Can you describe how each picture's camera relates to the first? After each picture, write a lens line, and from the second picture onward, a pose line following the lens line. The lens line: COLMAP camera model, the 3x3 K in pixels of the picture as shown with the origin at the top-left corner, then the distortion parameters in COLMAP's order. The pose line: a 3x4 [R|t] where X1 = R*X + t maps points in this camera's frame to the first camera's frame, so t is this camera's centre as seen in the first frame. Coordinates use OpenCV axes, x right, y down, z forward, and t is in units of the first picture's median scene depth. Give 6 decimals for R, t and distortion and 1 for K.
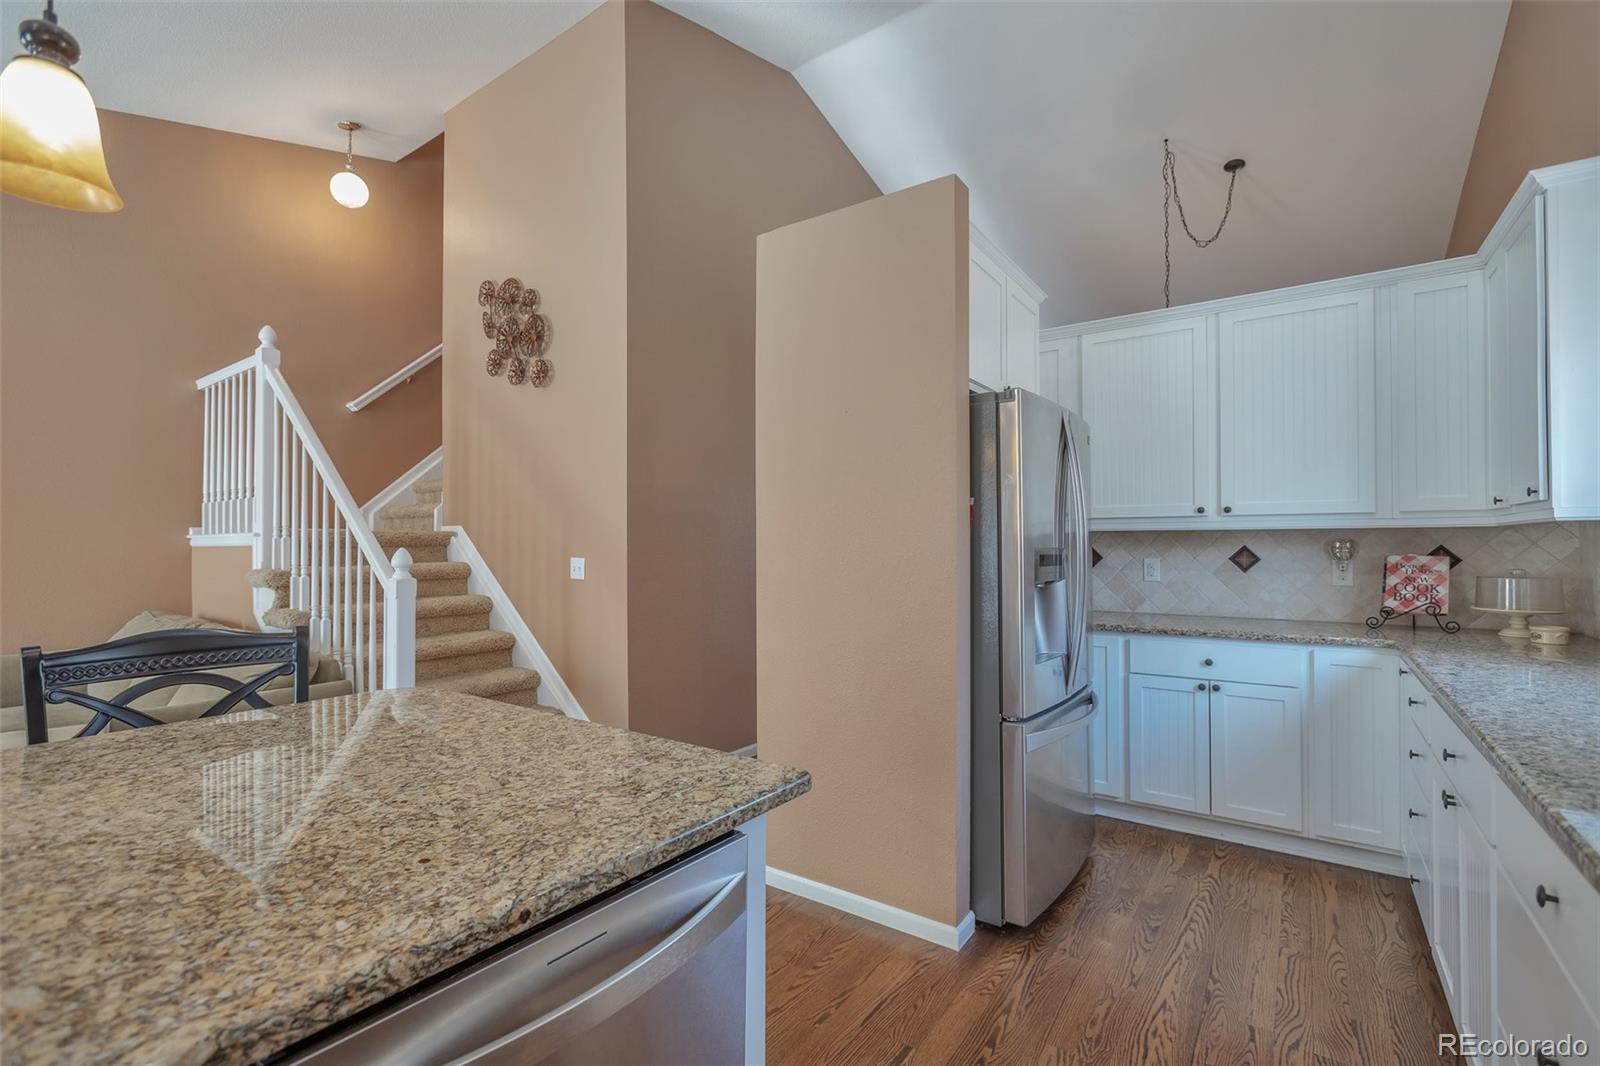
lens RADIAL K [[724.4, 0, 791.4], [0, 724.4, 534.9], [0, 0, 1]] dist [-0.003120, 0.000363]
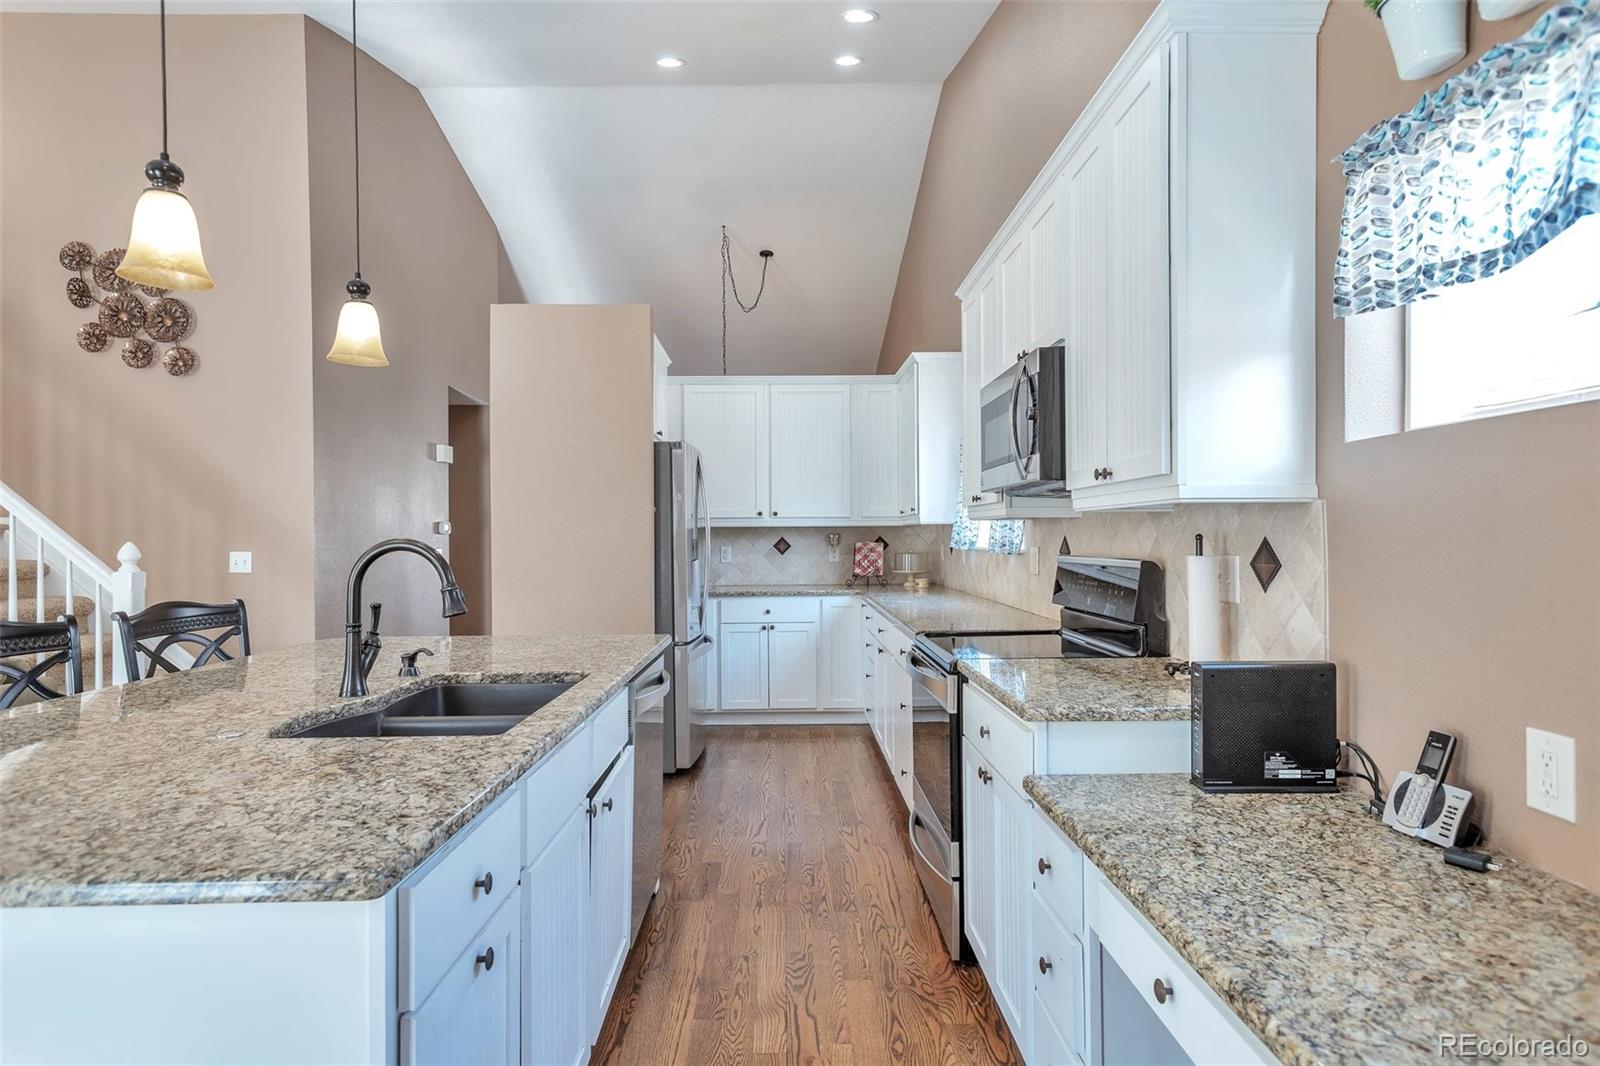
lens RADIAL K [[851.7, 0, 800.0], [0, 851.7, 533.0], [0, 0, 1]] dist [0.000340, 0.000052]
pose [[0.805234, -0.001271, 0.592955, -0.456195], [-0.002809, 0.999978, 0.005958, -0.005125], [-0.592950, -0.006463, 0.805213, -0.519526]]
